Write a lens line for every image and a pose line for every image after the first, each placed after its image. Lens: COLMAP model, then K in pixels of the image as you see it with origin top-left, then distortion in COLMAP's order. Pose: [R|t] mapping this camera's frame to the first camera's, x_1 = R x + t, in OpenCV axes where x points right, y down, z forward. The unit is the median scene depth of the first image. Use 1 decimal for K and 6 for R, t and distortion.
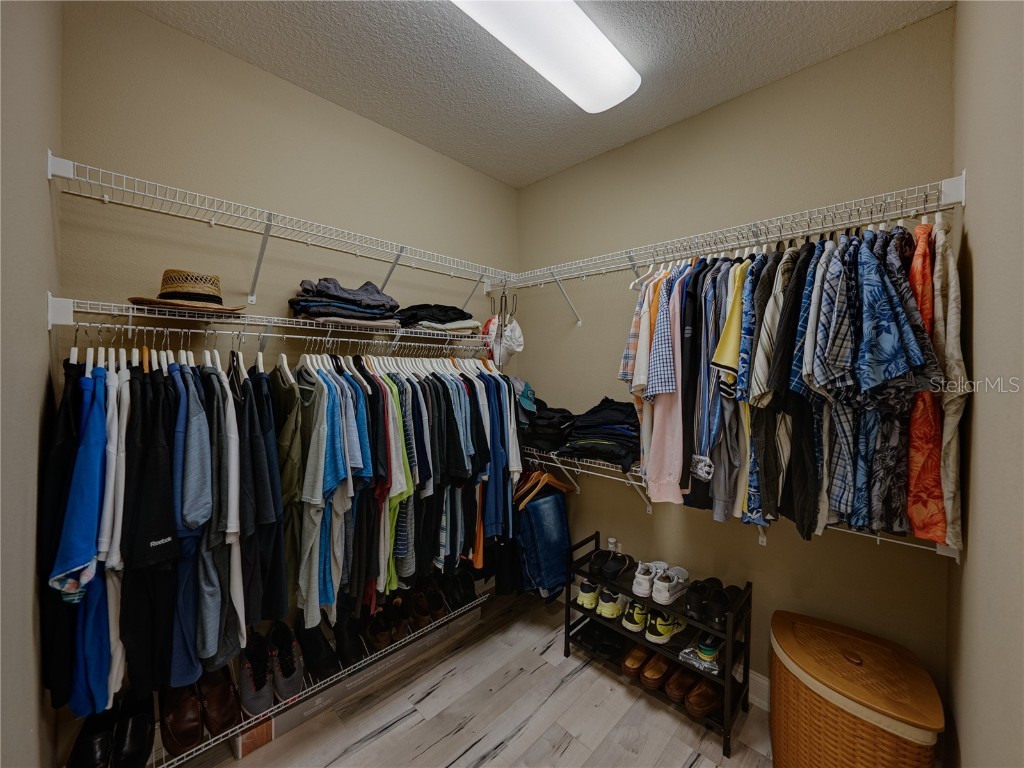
lens RADIAL K [[408.2, 0, 490.5], [0, 408.2, 331.7], [0, 0, 1]] dist [-0.002721, -0.000146]
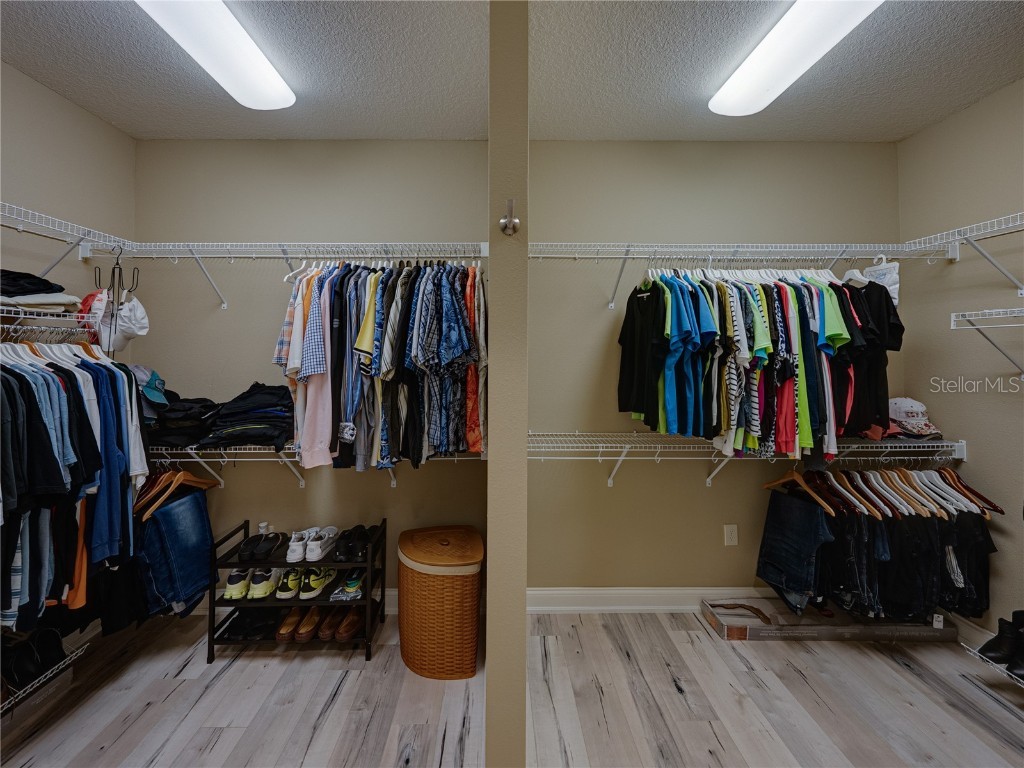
lens RADIAL K [[403.4, 0, 508.7], [0, 403.4, 377.3], [0, 0, 1]] dist [-0.003365, -0.000161]
pose [[0.661434, -0.058274, 0.747736, -0.061291], [-0.056745, 0.990231, 0.127368, -0.015451], [-0.747854, -0.126676, 0.651666, -0.138055]]
